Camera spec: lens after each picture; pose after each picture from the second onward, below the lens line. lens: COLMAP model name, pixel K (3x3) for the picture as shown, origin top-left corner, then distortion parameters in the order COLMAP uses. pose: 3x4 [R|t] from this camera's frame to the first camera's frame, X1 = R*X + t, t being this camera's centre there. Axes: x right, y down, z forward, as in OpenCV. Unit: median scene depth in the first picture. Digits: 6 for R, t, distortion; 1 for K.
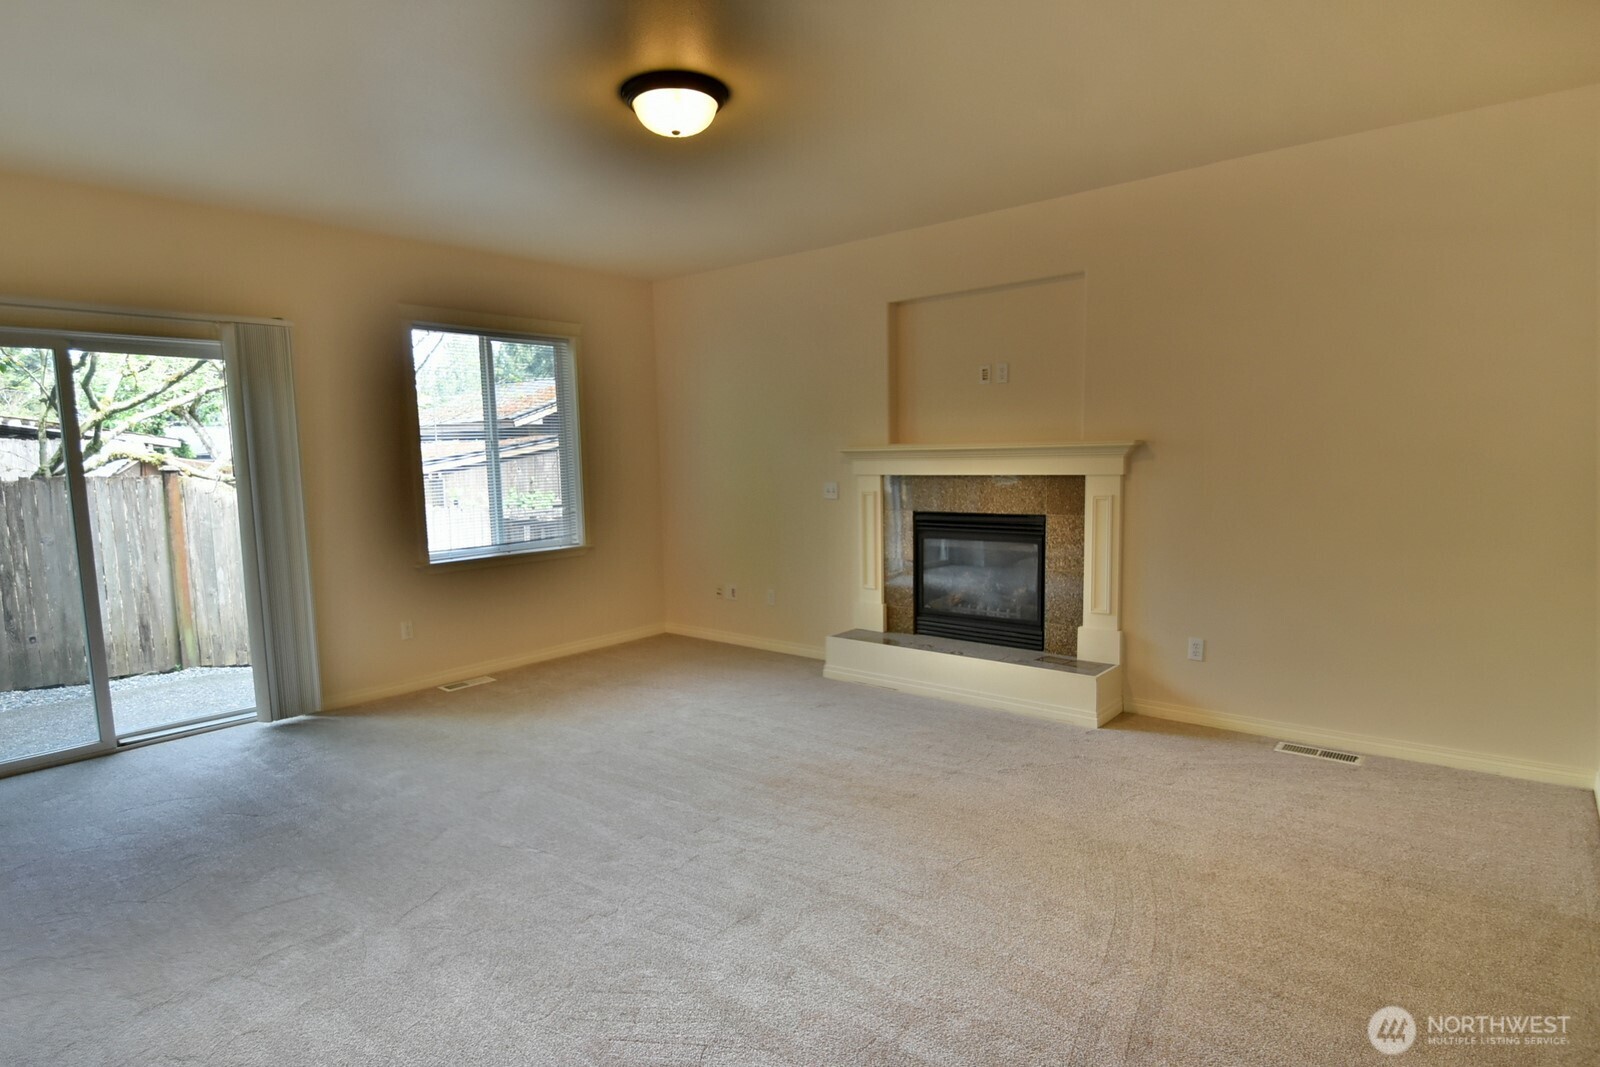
lens RADIAL K [[888.7, 0, 765.3], [0, 888.7, 534.3], [0, 0, 1]] dist [0.000618, 0.000002]
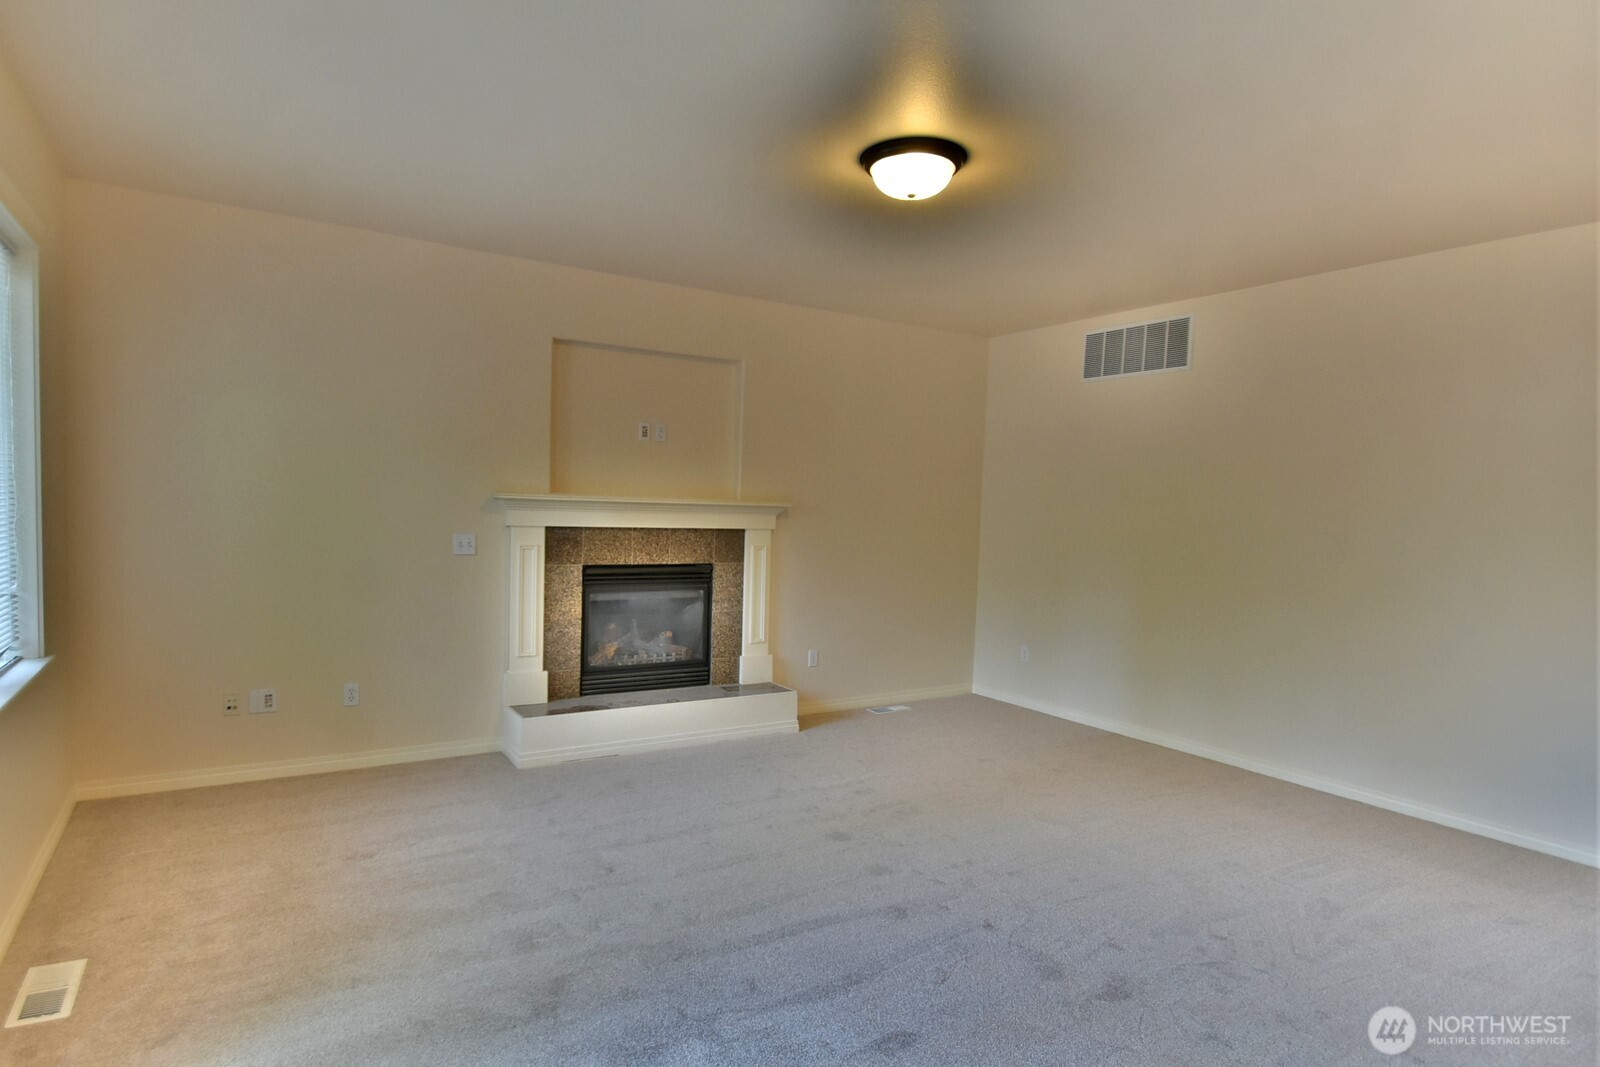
lens RADIAL K [[888.7, 0, 765.3], [0, 888.7, 534.3], [0, 0, 1]] dist [0.000618, 0.000002]
pose [[0.284126, -0.001022, 0.958786, -0.733016], [0.050084, 0.998650, -0.013778, -0.038712], [-0.957478, 0.051935, 0.283794, 0.589989]]
